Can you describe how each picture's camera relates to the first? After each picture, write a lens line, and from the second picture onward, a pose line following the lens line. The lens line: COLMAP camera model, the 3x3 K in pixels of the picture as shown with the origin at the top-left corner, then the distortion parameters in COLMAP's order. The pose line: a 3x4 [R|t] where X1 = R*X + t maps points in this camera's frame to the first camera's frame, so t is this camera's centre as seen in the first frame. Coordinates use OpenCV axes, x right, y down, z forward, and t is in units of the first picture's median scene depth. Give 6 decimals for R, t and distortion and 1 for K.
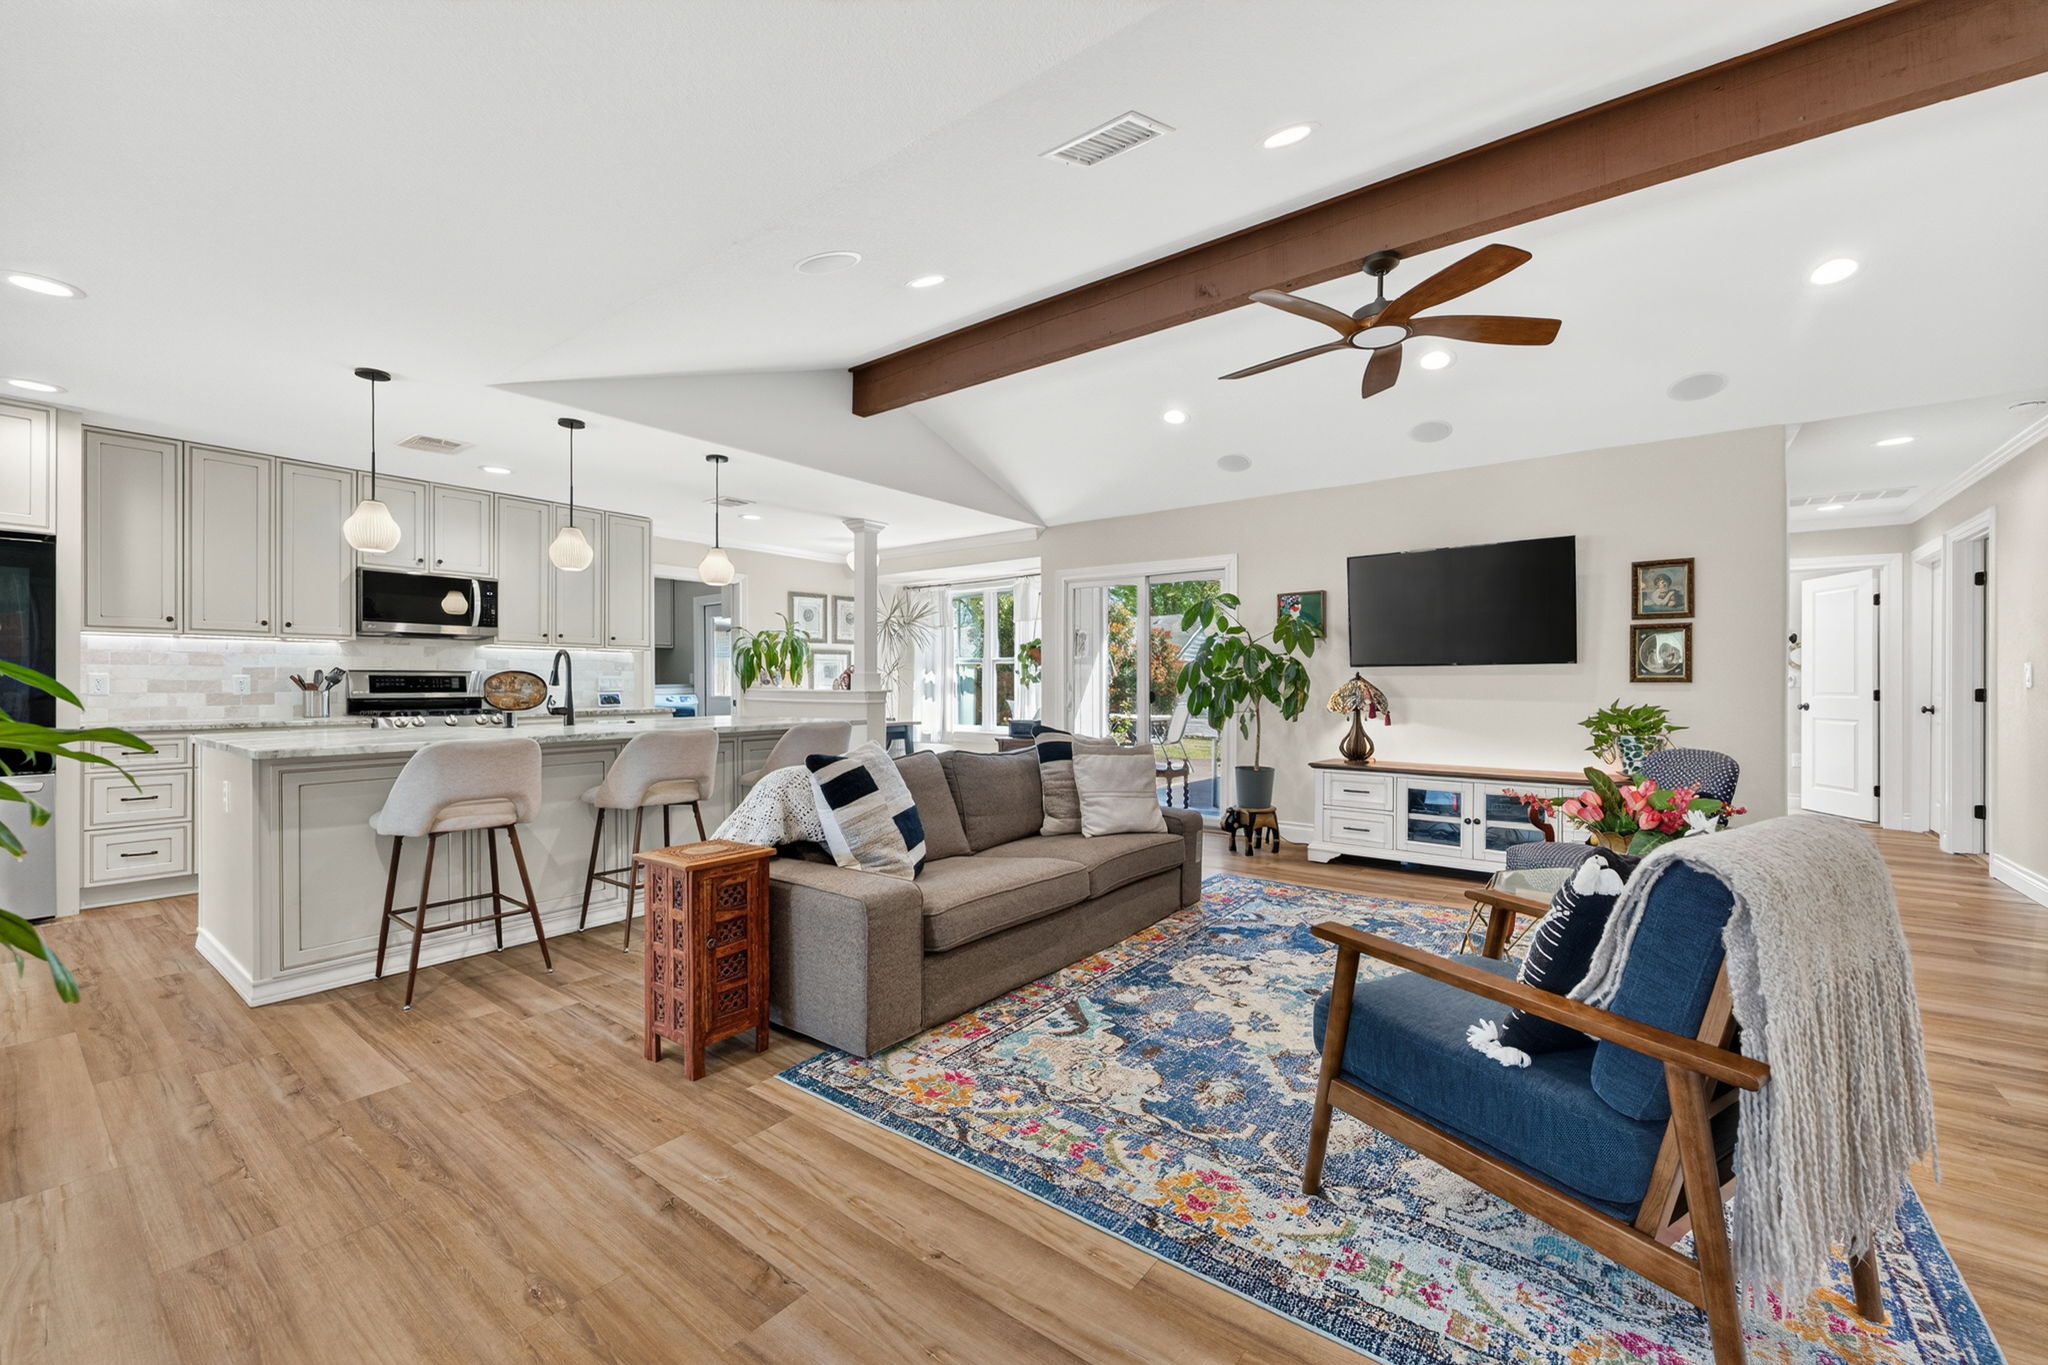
lens RADIAL K [[824.0, 0, 1019.3], [0, 824.0, 684.8], [0, 0, 1]] dist [0.001398, -0.001845]
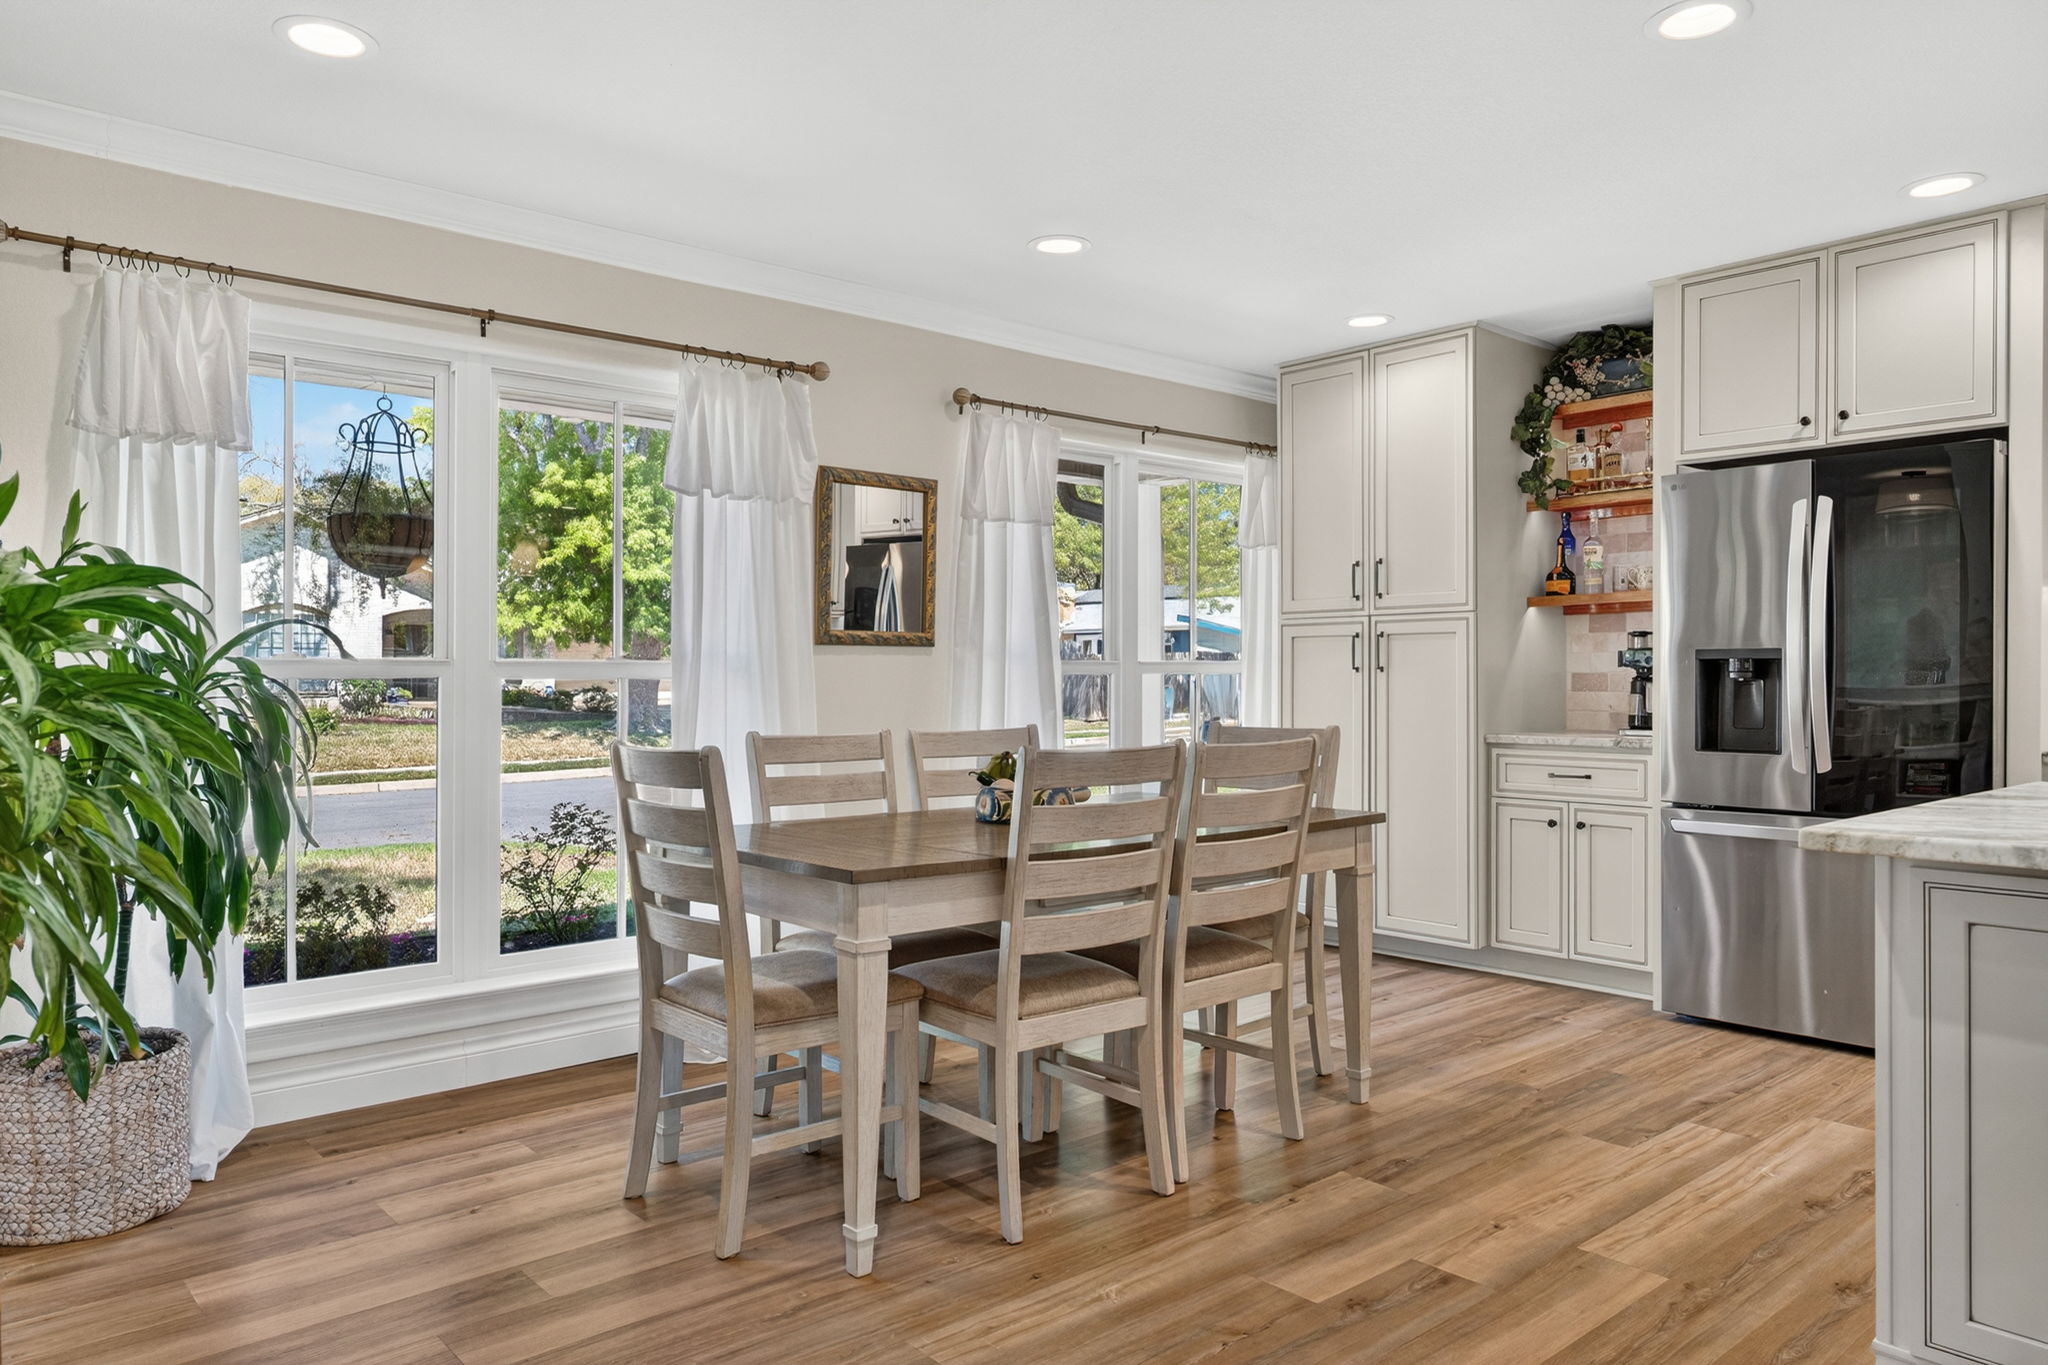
lens RADIAL K [[1359.7, 0, 1038.0], [0, 1359.7, 669.0], [0, 0, 1]] dist [0.000539, 0.001925]
pose [[-0.185804, -0.002980, -0.982582, -0.079066], [-0.001776, 0.999995, -0.002697, -0.003324], [0.982585, 0.001244, -0.185809, 0.476973]]
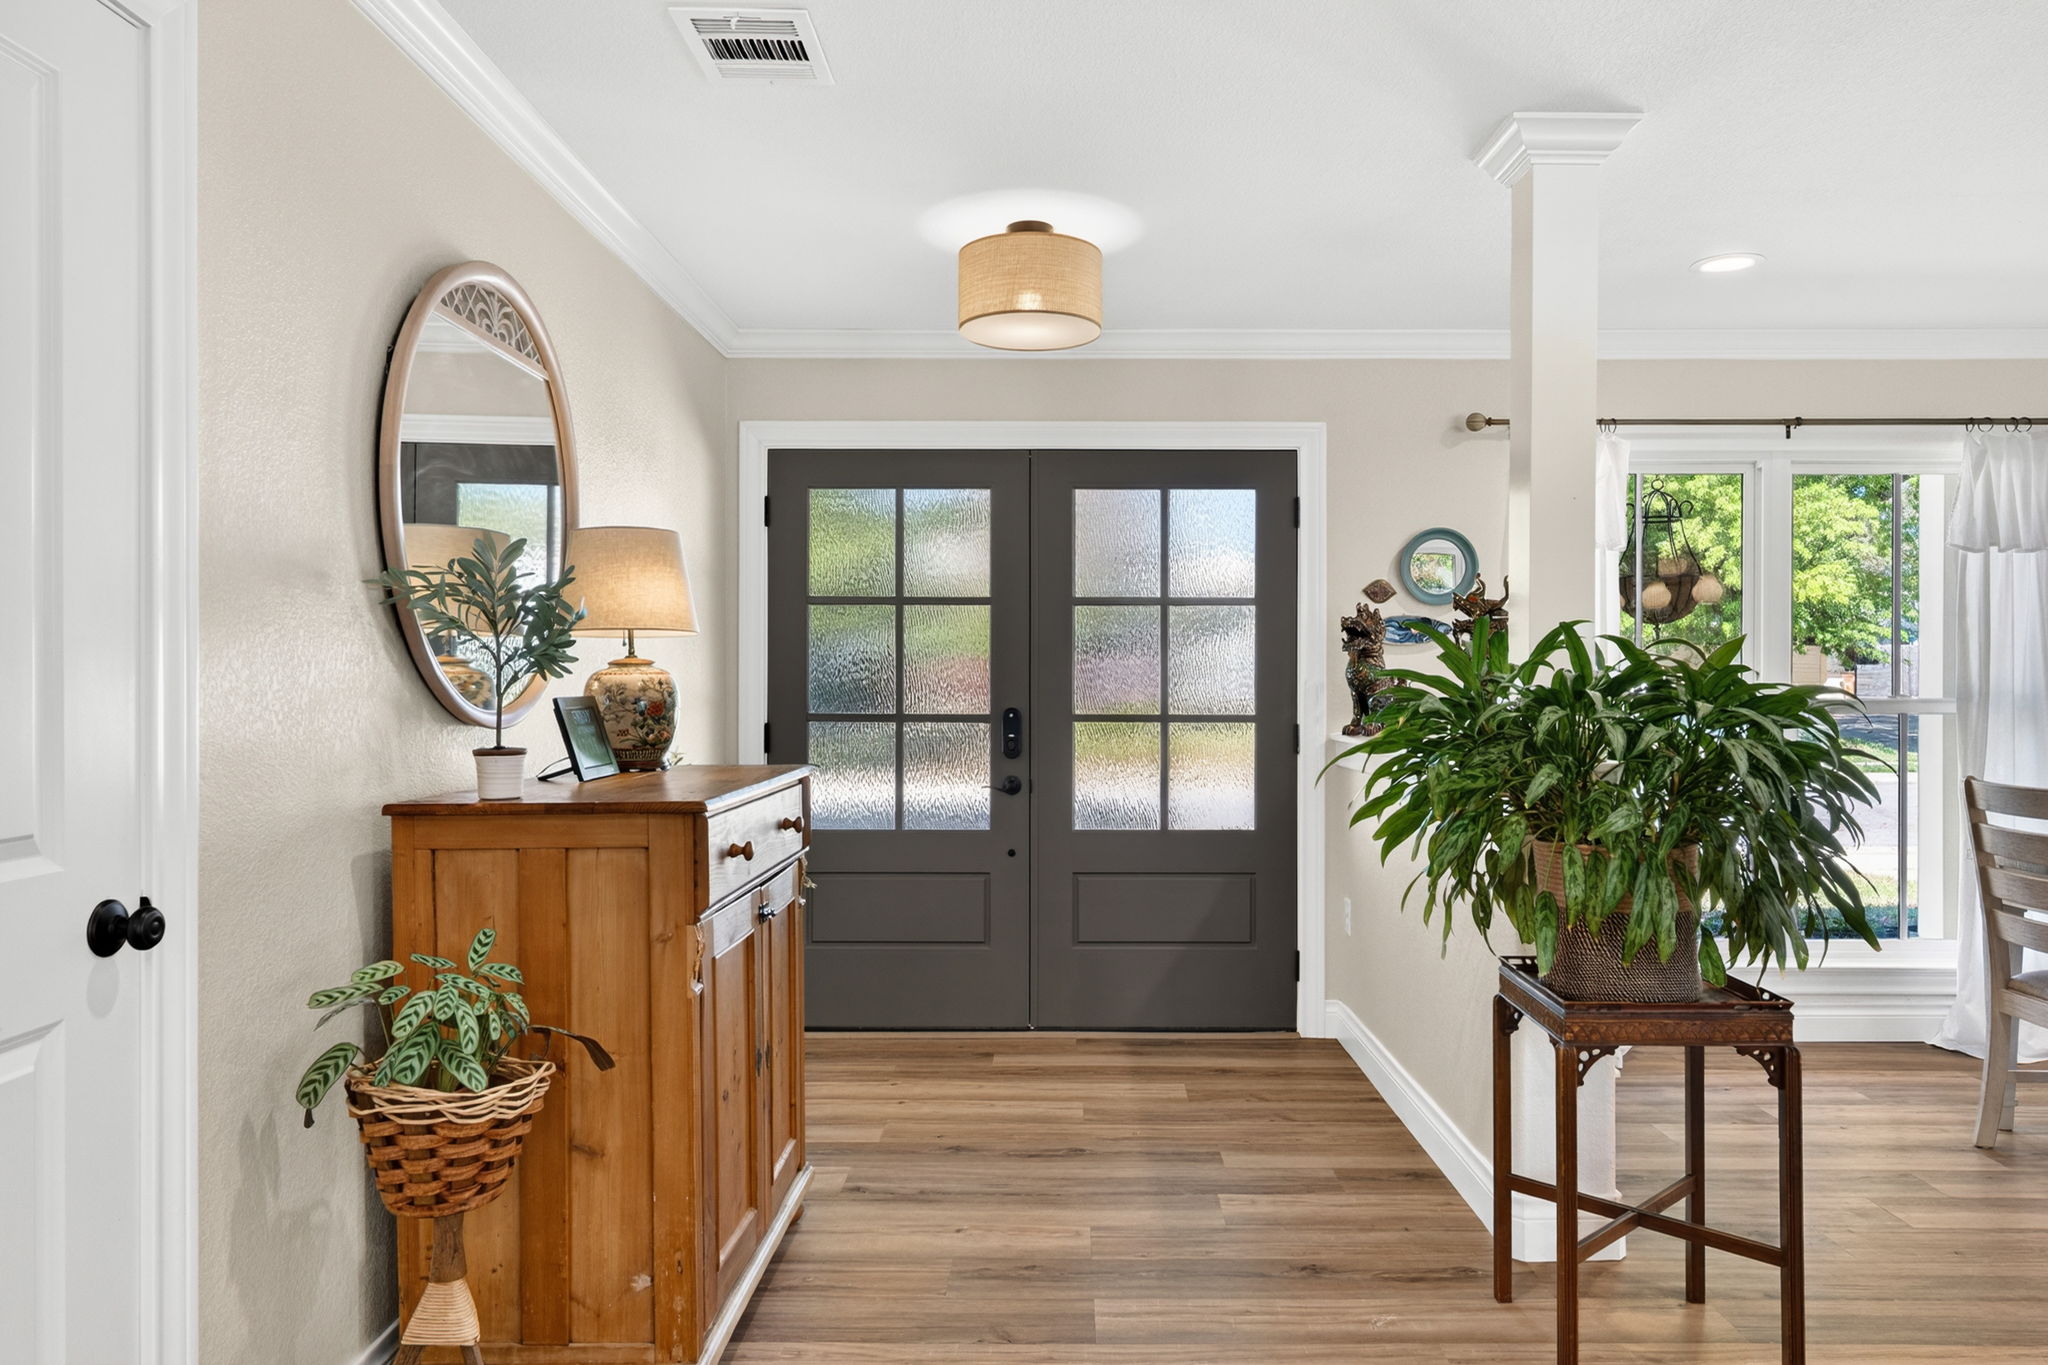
lens RADIAL K [[1359.7, 0, 1058.6], [0, 1359.7, 667.7], [0, 0, 1]] dist [0.000539, 0.001925]
pose [[-0.794150, -0.002715, -0.607716, 0.270910], [-0.002532, 0.999996, -0.001158, -0.035255], [0.607716, 0.000619, -0.794154, 0.470900]]
